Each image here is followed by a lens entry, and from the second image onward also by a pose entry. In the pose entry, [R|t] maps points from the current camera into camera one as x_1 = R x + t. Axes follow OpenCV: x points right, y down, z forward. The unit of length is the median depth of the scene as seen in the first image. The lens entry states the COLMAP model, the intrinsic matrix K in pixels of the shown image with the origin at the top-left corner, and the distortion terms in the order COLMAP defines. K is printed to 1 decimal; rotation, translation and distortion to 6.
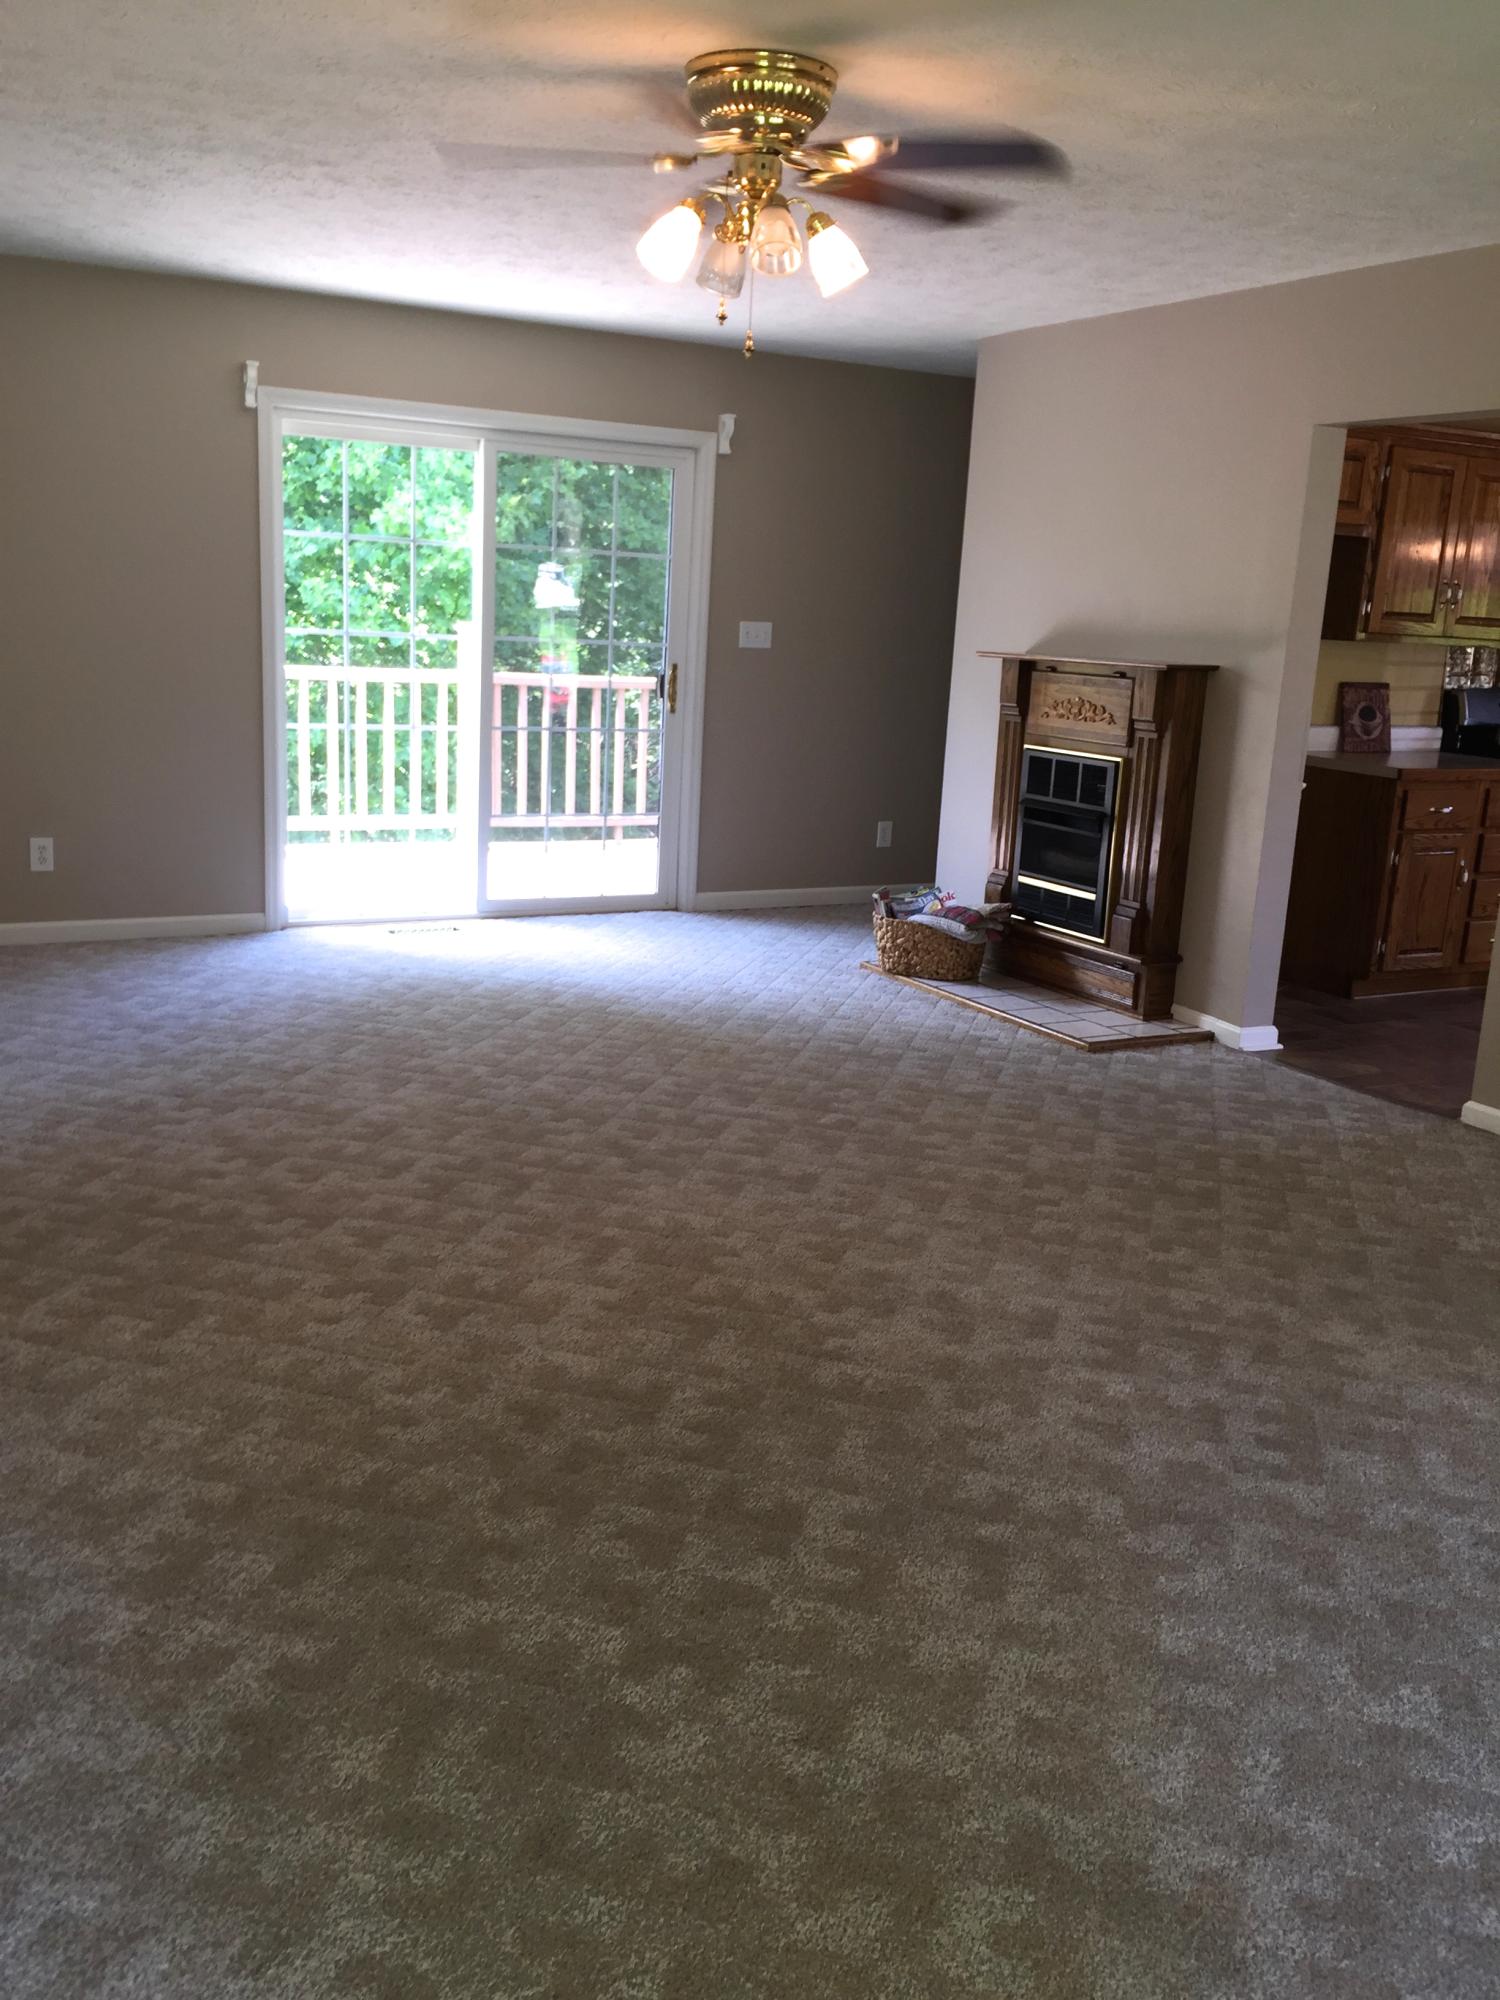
lens RADIAL K [[1727.6, 0, 766.2], [0, 1727.6, 1001.2], [0, 0, 1]] dist [0.073534, -0.119367]
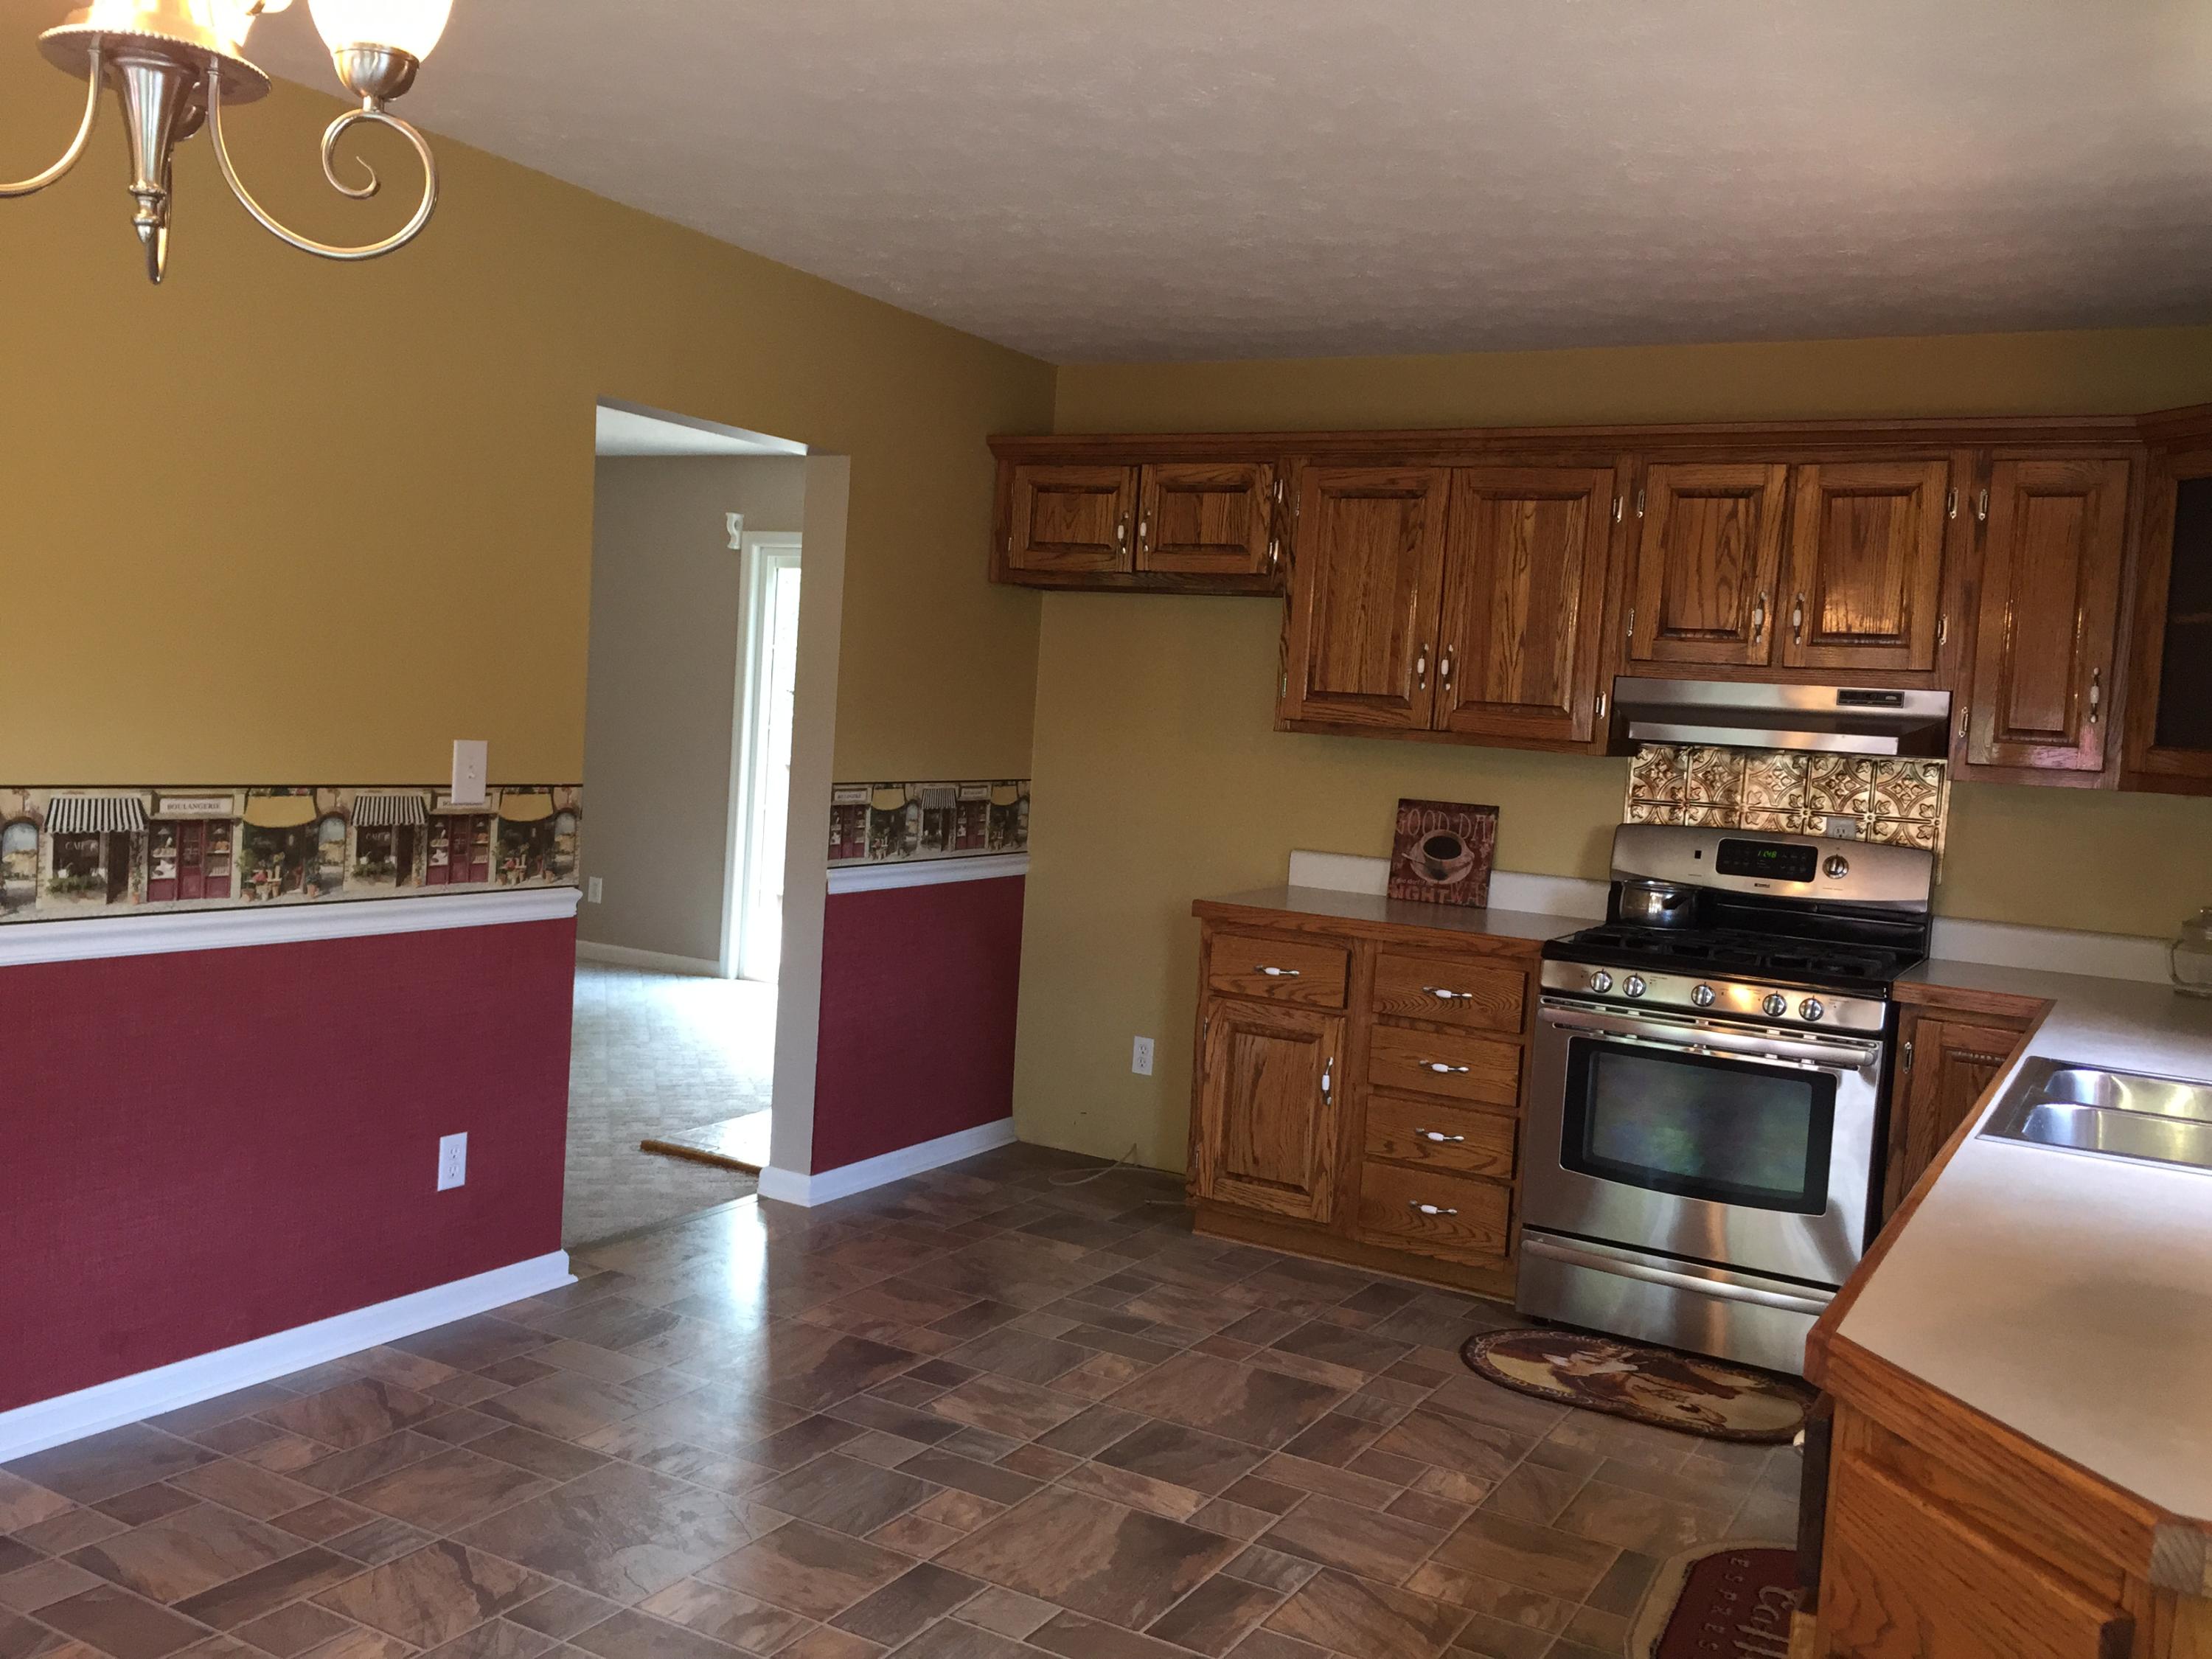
lens RADIAL K [[1910.7, 0, 1106.4], [0, 1910.7, 823.2], [0, 0, 1]] dist [0.073534, -0.119367]
pose [[0.515068, 0.036520, -0.856371, 1.194618], [-0.230120, 0.968305, -0.097114, -0.095116], [0.825681, 0.247088, 0.507147, 0.677001]]
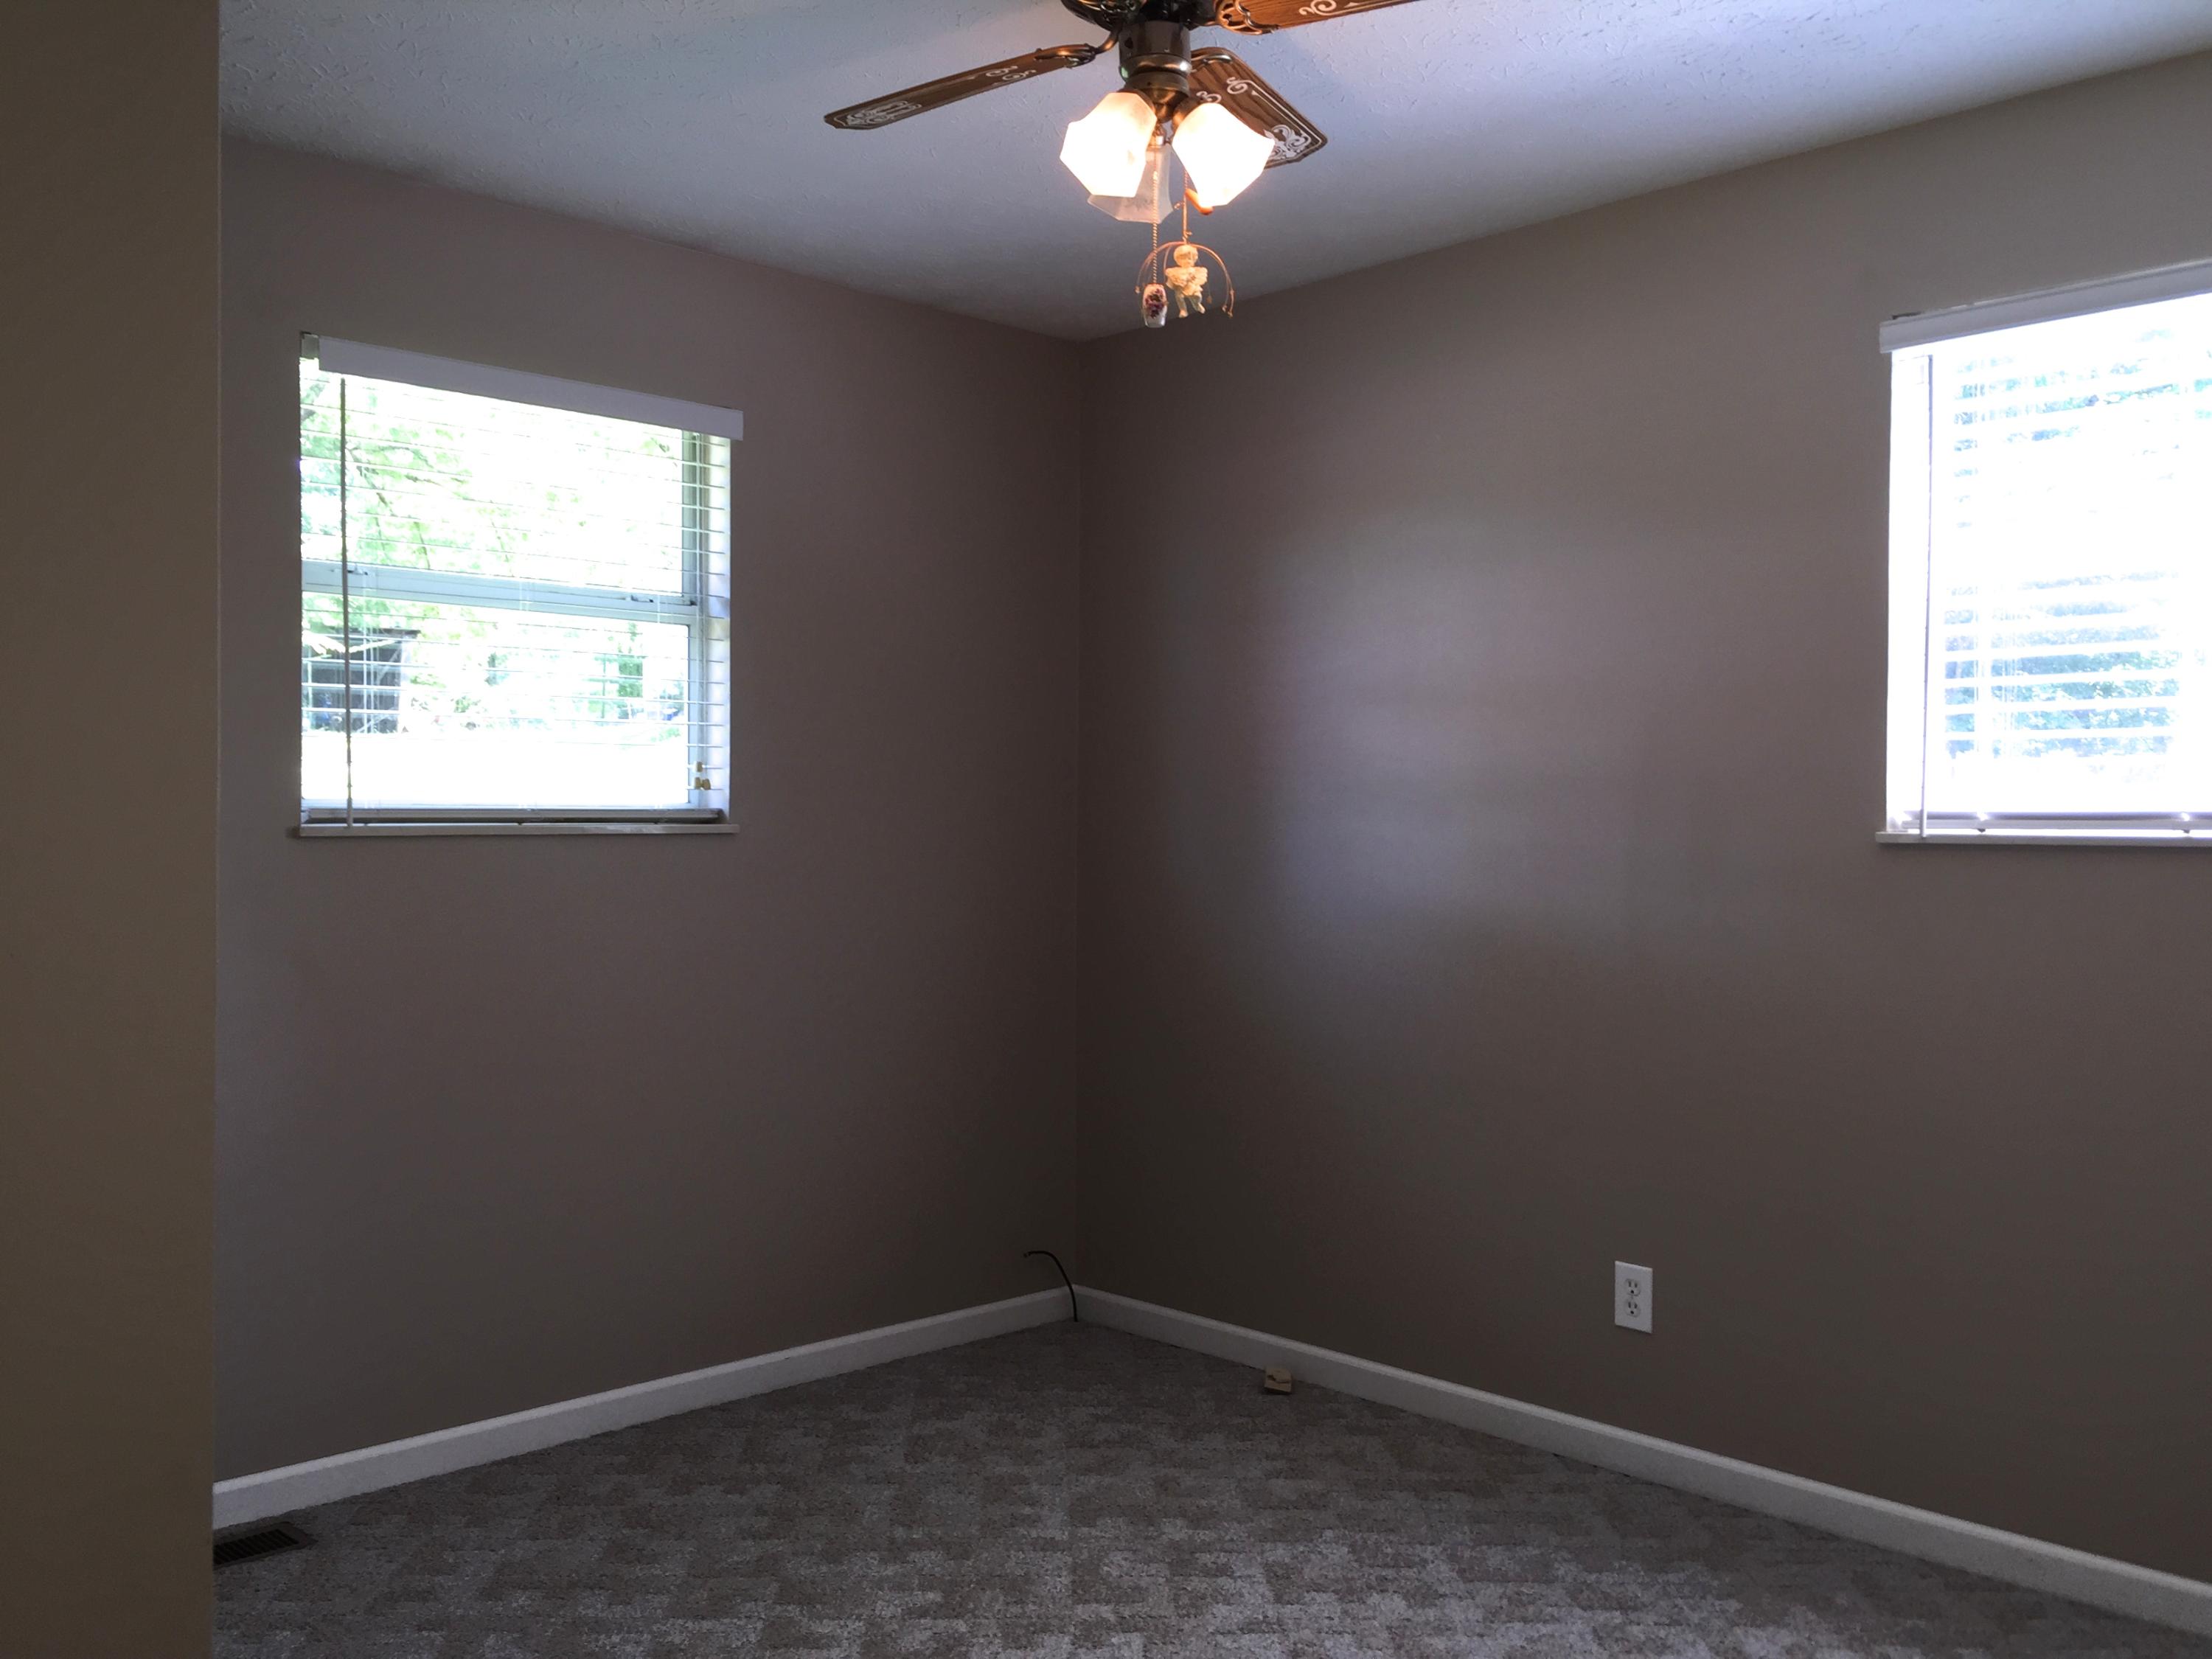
lens RADIAL K [[1910.7, 0, 1088.1], [0, 1910.7, 828.8], [0, 0, 1]] dist [0.073534, -0.119367]
pose [[-0.969024, -0.044605, -0.242904, 0.040562], [-0.096155, 0.974087, 0.204718, -0.253176], [0.227478, 0.221733, -0.948202, 1.245616]]
